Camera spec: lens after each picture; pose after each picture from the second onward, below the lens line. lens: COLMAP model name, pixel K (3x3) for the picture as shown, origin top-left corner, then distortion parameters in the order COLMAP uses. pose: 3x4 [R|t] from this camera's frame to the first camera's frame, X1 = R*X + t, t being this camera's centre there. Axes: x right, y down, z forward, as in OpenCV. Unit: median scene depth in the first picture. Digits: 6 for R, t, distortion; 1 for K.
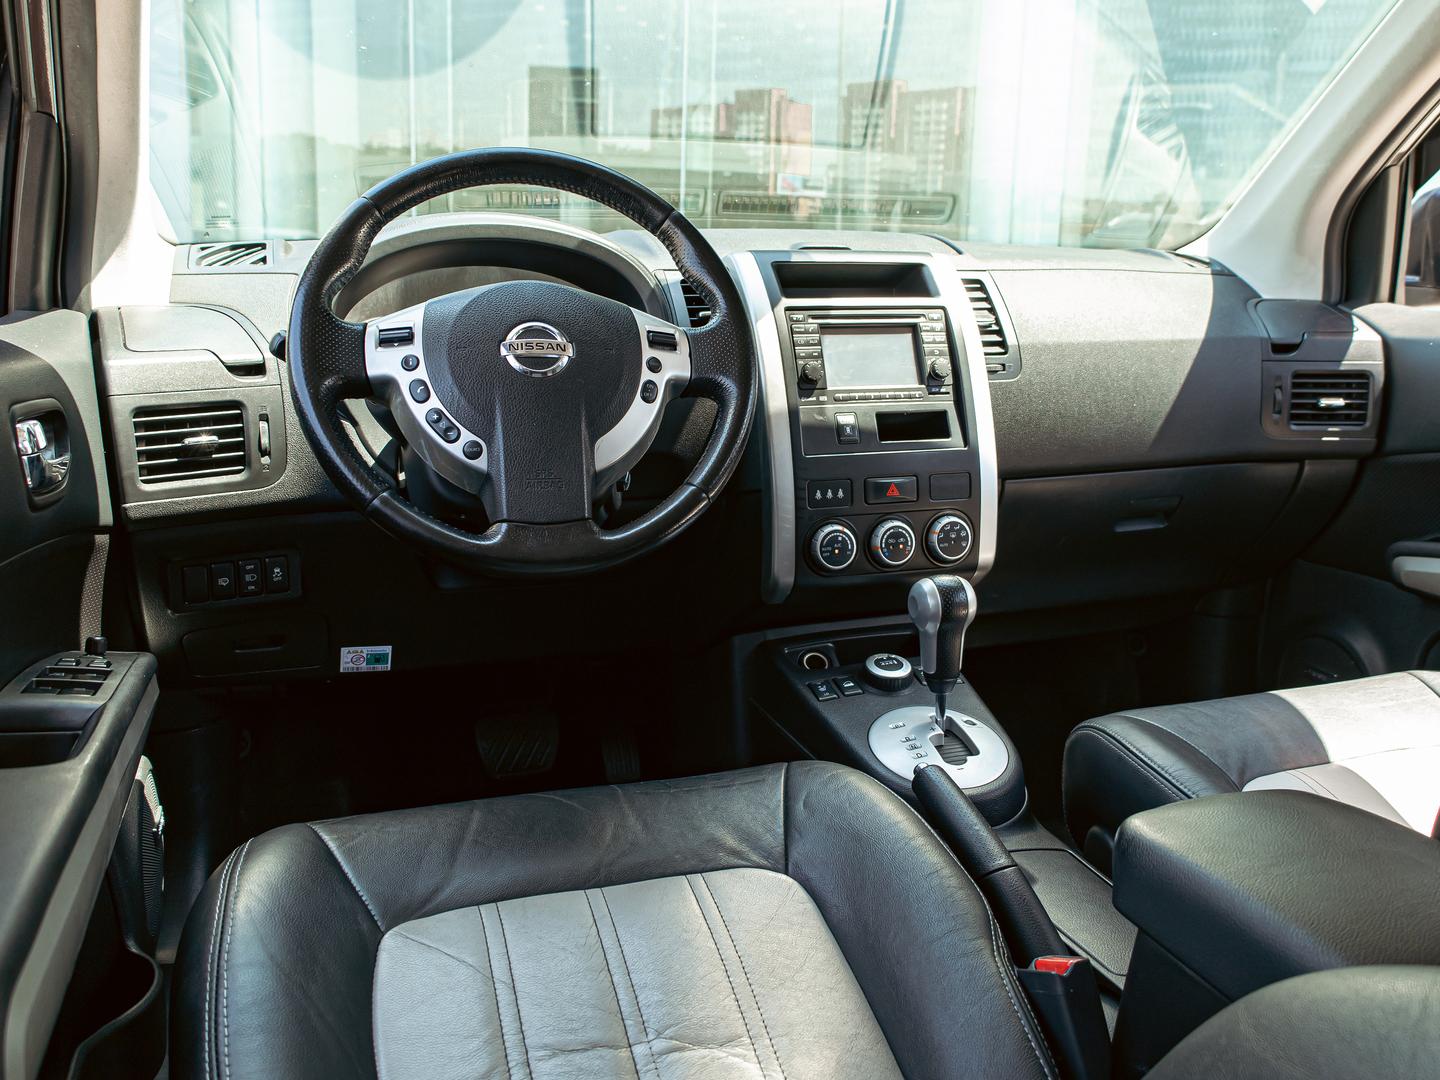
lens RADIAL K [[1383.0, 0, 770.4], [0, 1383.0, 486.2], [0, 0, 1]] dist [0.002594, 0.021672]
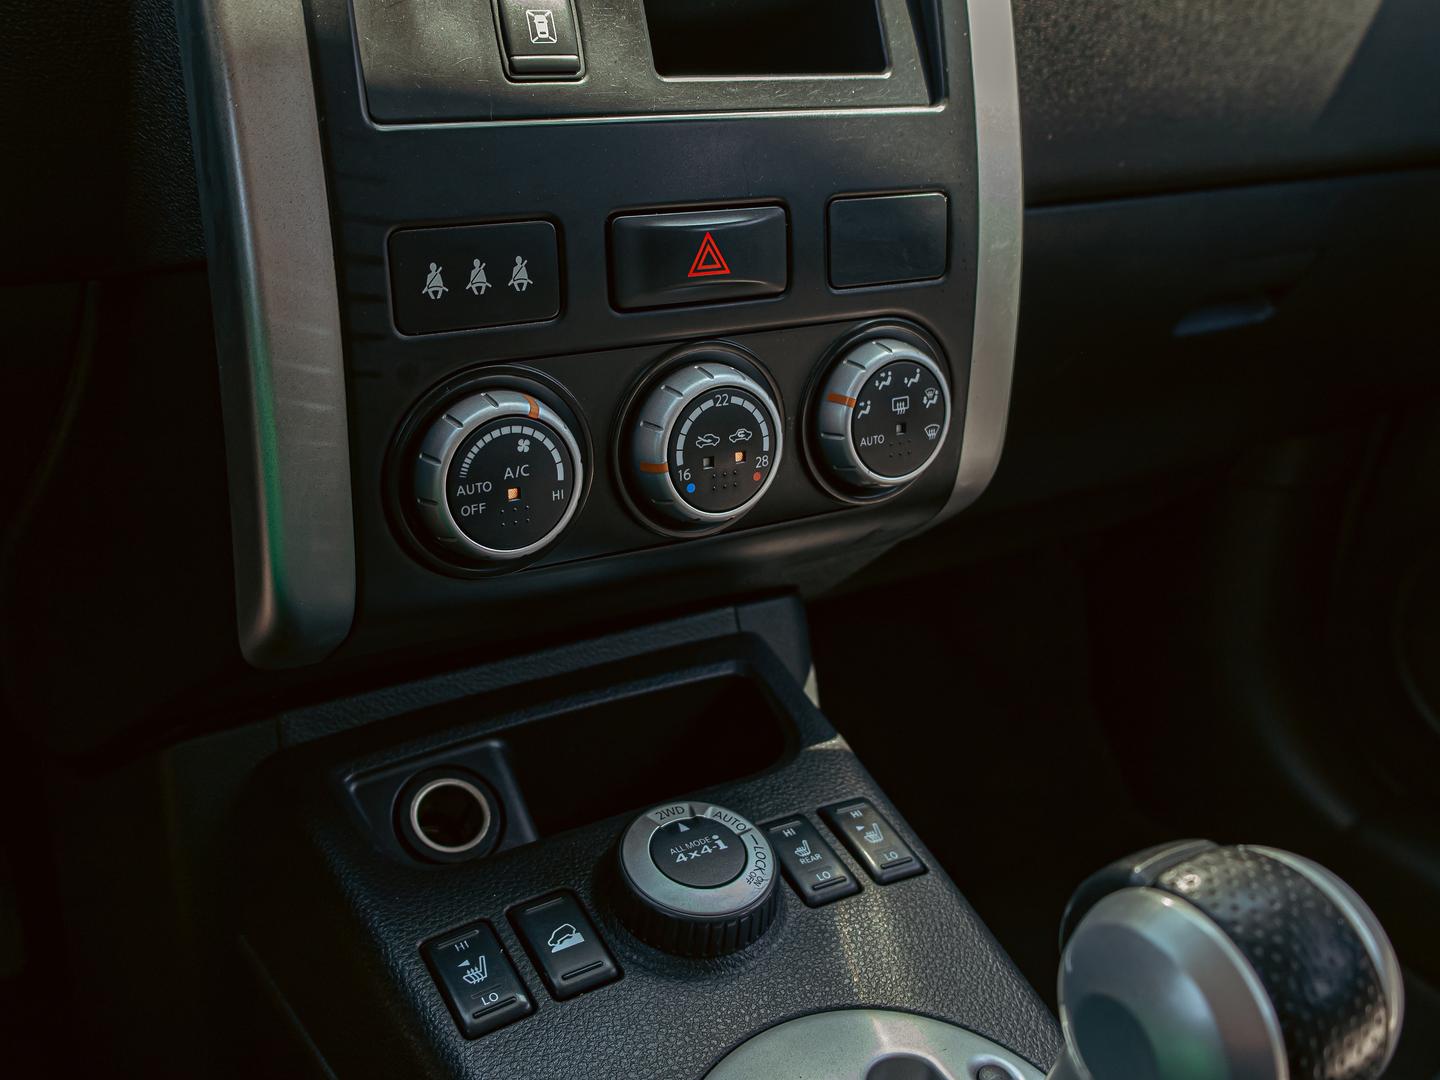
lens RADIAL K [[1559.1, 0, 720.4], [0, 1559.1, 485.9], [0, 0, 1]] dist [0.010320, 0.021086]
pose [[0.980278, -0.041773, 0.193158, 0.029214], [0.008024, 0.985012, 0.172301, -0.005965], [-0.197460, -0.167353, 0.965921, 0.701416]]
